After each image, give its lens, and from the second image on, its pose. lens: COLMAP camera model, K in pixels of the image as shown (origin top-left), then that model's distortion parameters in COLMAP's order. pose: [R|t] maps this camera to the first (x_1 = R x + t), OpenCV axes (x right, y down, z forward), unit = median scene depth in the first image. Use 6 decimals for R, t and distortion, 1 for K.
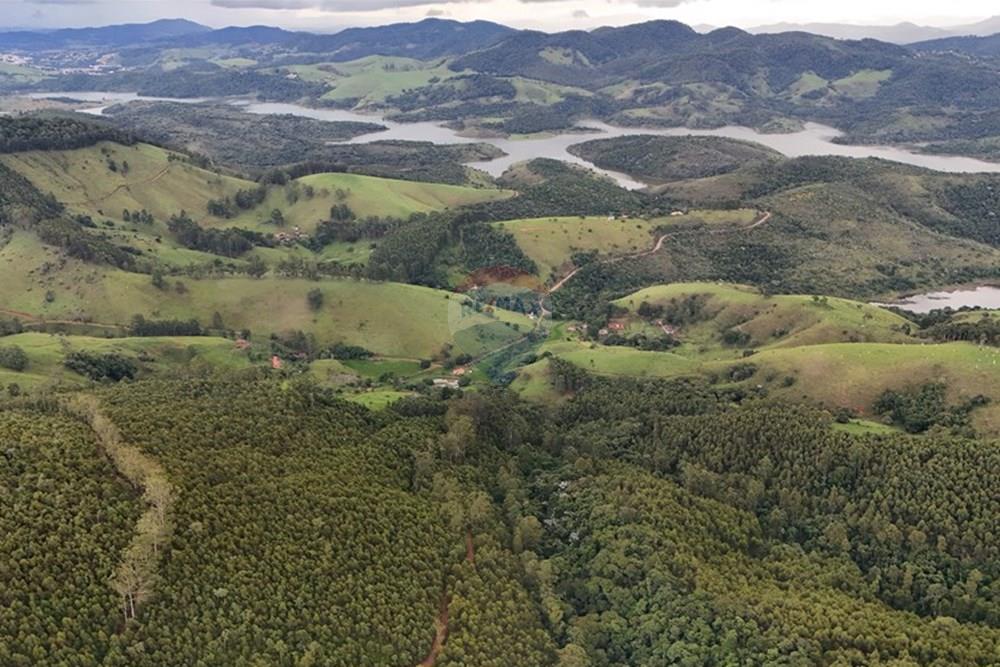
lens RADIAL K [[863.9, 0, 505.9], [0, 863.9, 355.2], [0, 0, 1]] dist [0.074405, -0.081623]
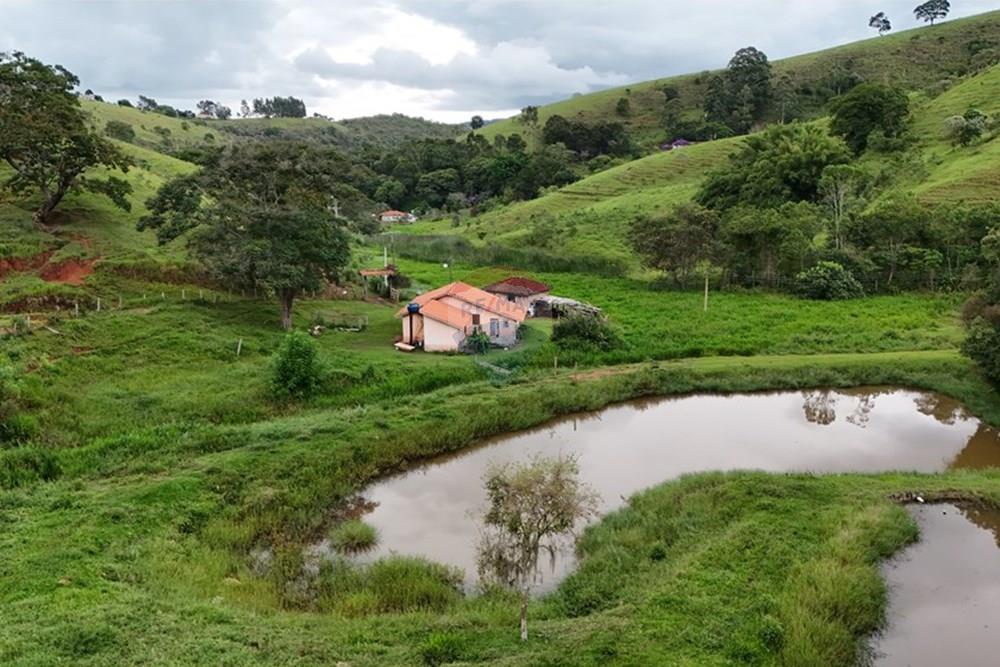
lens RADIAL K [[863.9, 0, 491.3], [0, 863.9, 336.1], [0, 0, 1]] dist [0.074405, -0.081623]
pose [[0.652918, -0.147990, 0.742830, -0.064648], [0.280333, 0.958298, -0.055485, 0.015730], [-0.703641, 0.244467, 0.667177, 0.615293]]
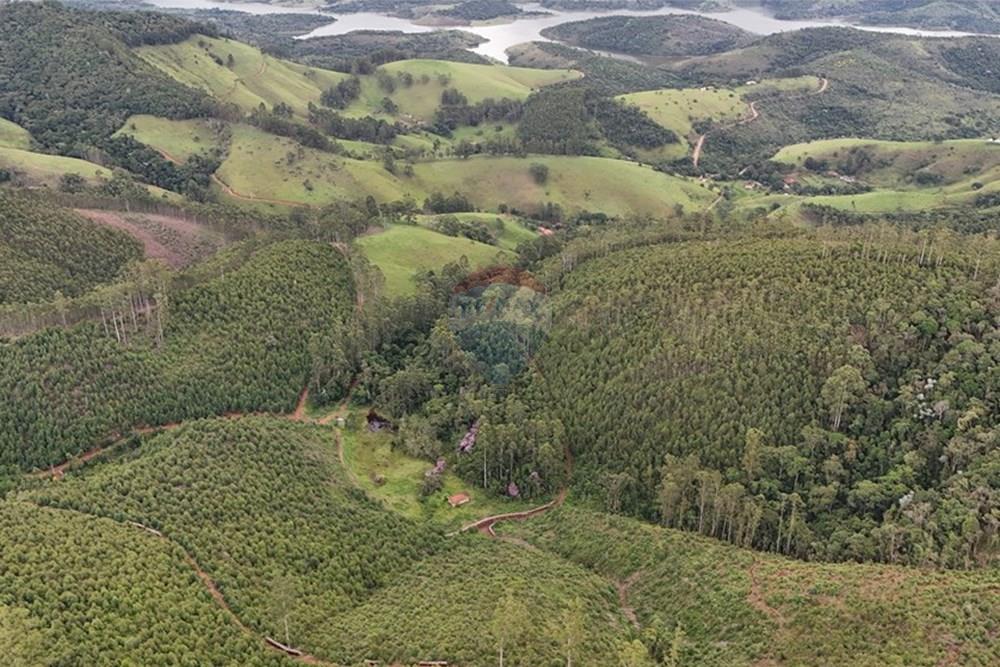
lens RADIAL K [[863.9, 0, 503.1], [0, 863.9, 339.7], [0, 0, 1]] dist [0.074405, -0.081623]
pose [[0.979169, -0.099080, 0.177235, -0.328682], [0.081939, 0.991449, 0.101564, 0.017880], [-0.185782, -0.084926, 0.978914, -0.030789]]
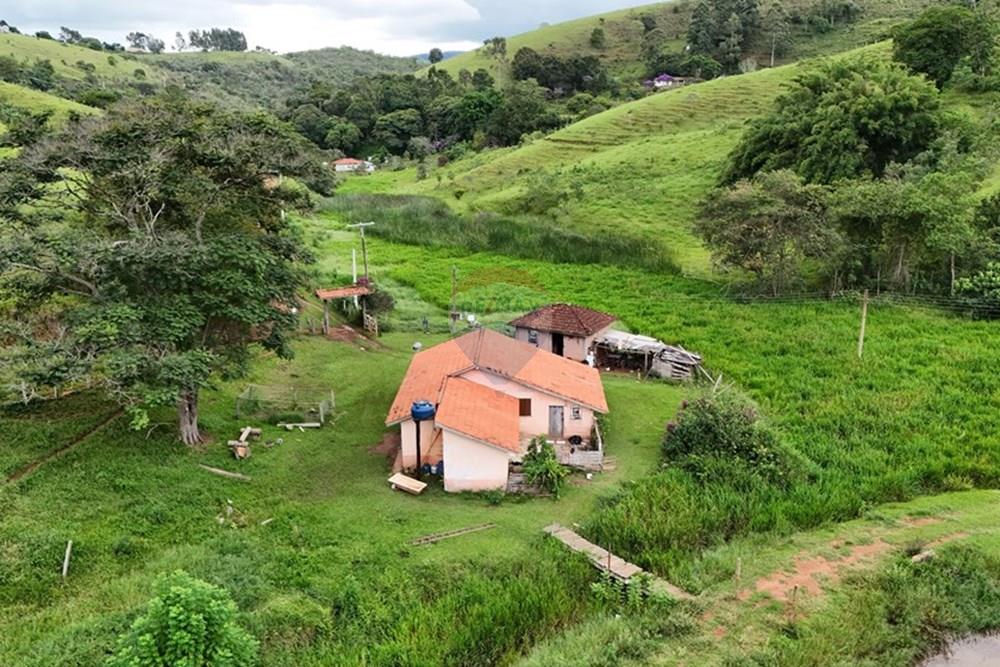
lens RADIAL K [[863.9, 0, 496.5], [0, 863.9, 329.4], [0, 0, 1]] dist [0.074405, -0.081623]
pose [[0.606553, -0.208873, 0.767115, -0.052773], [0.300437, 0.953546, 0.022082, 0.009666], [-0.736092, 0.217076, 0.641129, 0.627851]]
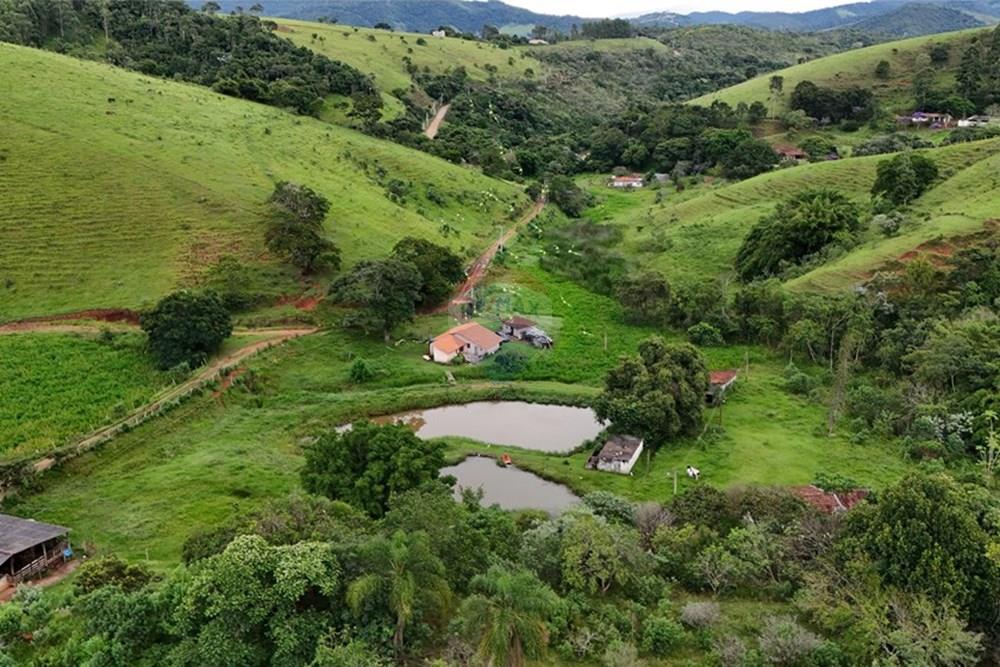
lens RADIAL K [[863.9, 0, 498.2], [0, 863.9, 336.2], [0, 0, 1]] dist [0.074405, -0.081623]
pose [[0.891744, -0.142617, 0.429480, -0.068919], [0.167293, 0.985704, -0.020033, 0.013783], [-0.420482, 0.089713, 0.902854, 0.563547]]
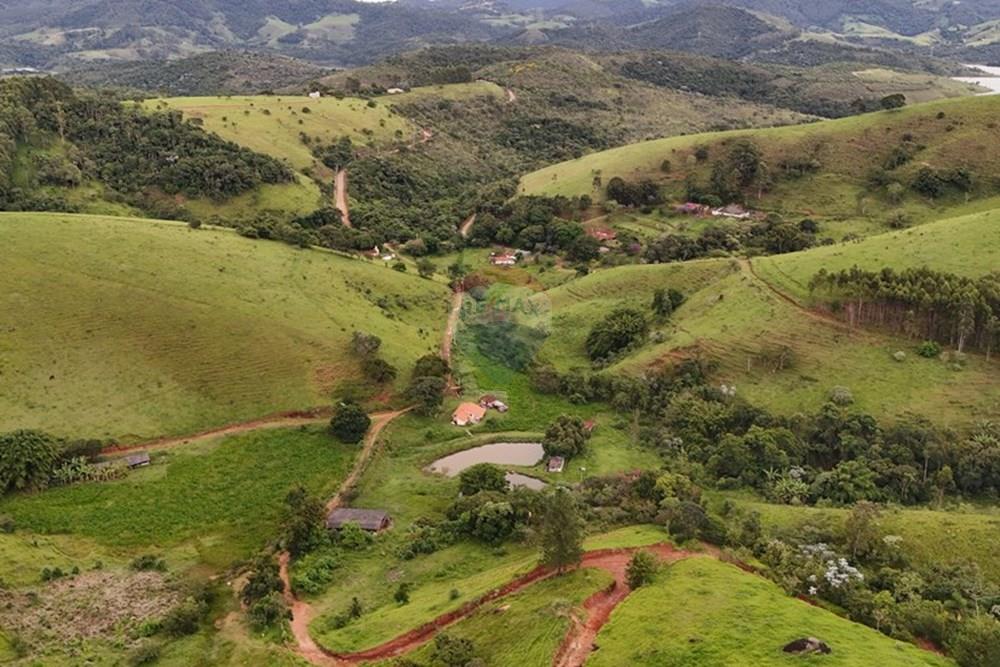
lens RADIAL K [[863.9, 0, 495.0], [0, 863.9, 363.7], [0, 0, 1]] dist [0.074405, -0.081623]
pose [[0.787145, -0.231405, 0.571713, -0.132326], [0.231926, 0.969969, 0.073281, -0.010301], [-0.571501, 0.074912, 0.817175, 0.490224]]
